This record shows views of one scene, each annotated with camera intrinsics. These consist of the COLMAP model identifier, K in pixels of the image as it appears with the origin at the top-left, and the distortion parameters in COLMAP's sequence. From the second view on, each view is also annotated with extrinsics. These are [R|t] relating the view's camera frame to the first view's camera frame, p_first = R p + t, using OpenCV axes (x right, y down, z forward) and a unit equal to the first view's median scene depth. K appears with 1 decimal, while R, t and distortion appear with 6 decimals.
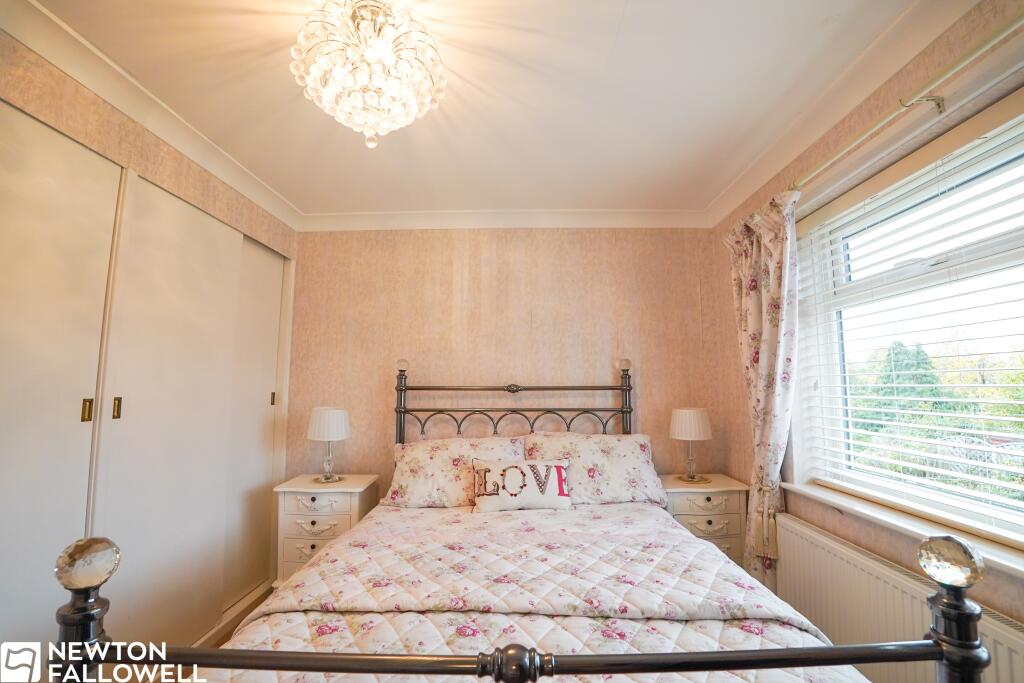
lens RADIAL K [[448.4, 0, 507.7], [0, 448.4, 340.4], [0, 0, 1]] dist [-0.069195, 0.016796]
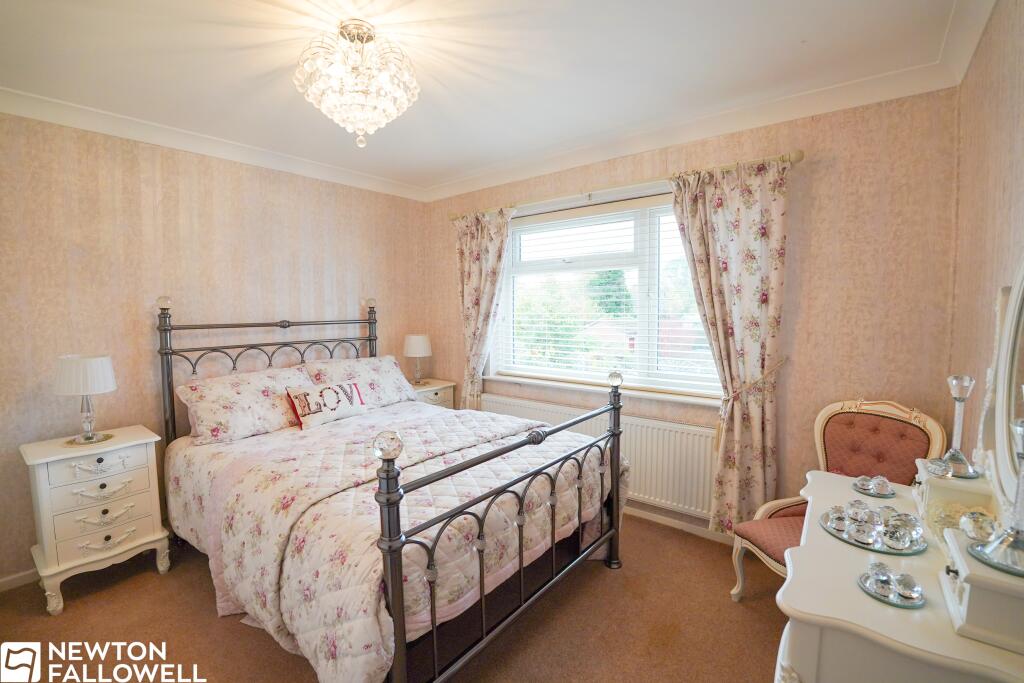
lens RADIAL K [[448.4, 0, 507.7], [0, 448.4, 340.4], [0, 0, 1]] dist [-0.069195, 0.016796]
pose [[0.622704, -0.059110, 0.780221, -0.563406], [-0.071925, 0.988597, 0.132301, -0.040831], [-0.779144, -0.138502, 0.611352, -0.107233]]
